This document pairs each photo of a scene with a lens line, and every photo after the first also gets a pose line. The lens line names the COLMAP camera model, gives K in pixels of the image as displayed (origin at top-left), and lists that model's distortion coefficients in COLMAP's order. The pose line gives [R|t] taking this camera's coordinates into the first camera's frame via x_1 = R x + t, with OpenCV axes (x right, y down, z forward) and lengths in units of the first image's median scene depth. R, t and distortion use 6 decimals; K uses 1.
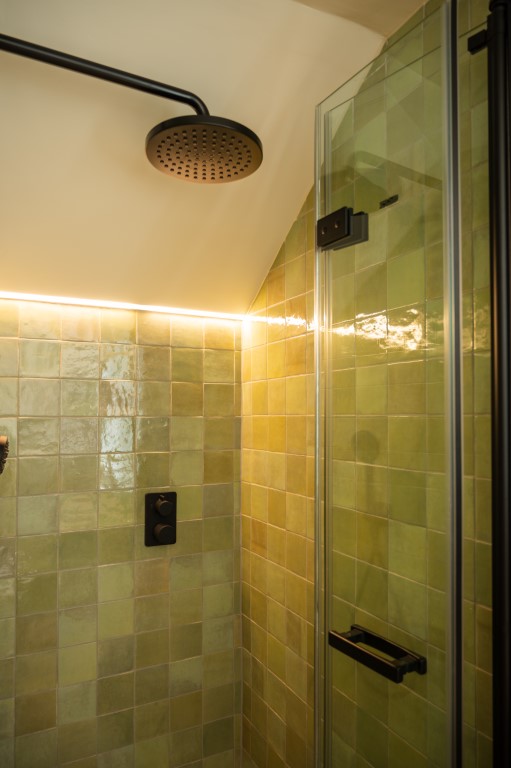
lens RADIAL K [[518.9, 0, 253.4], [0, 518.9, 397.3], [0, 0, 1]] dist [-0.013707, 0.003541]
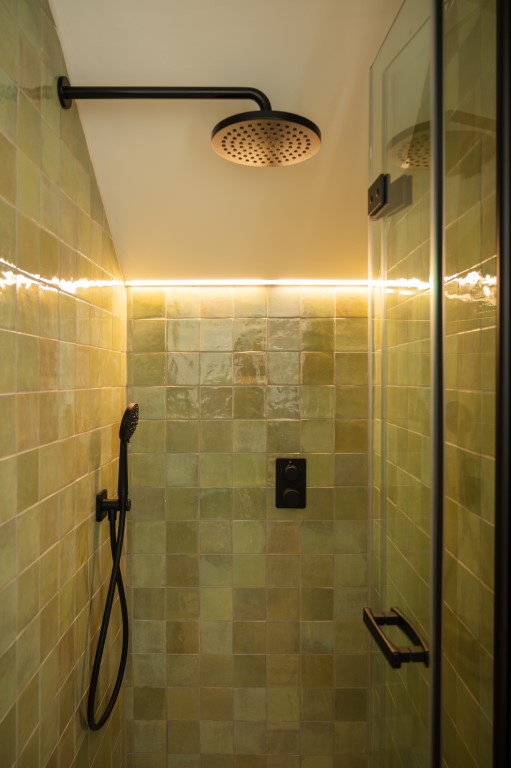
lens RADIAL K [[518.9, 0, 256.1], [0, 518.9, 384.1], [0, 0, 1]] dist [-0.013707, 0.003541]
pose [[0.886612, -0.004410, -0.462493, 0.240853], [0.017308, 0.999570, 0.023649, 0.008380], [0.462190, -0.028973, 0.886307, 0.044464]]
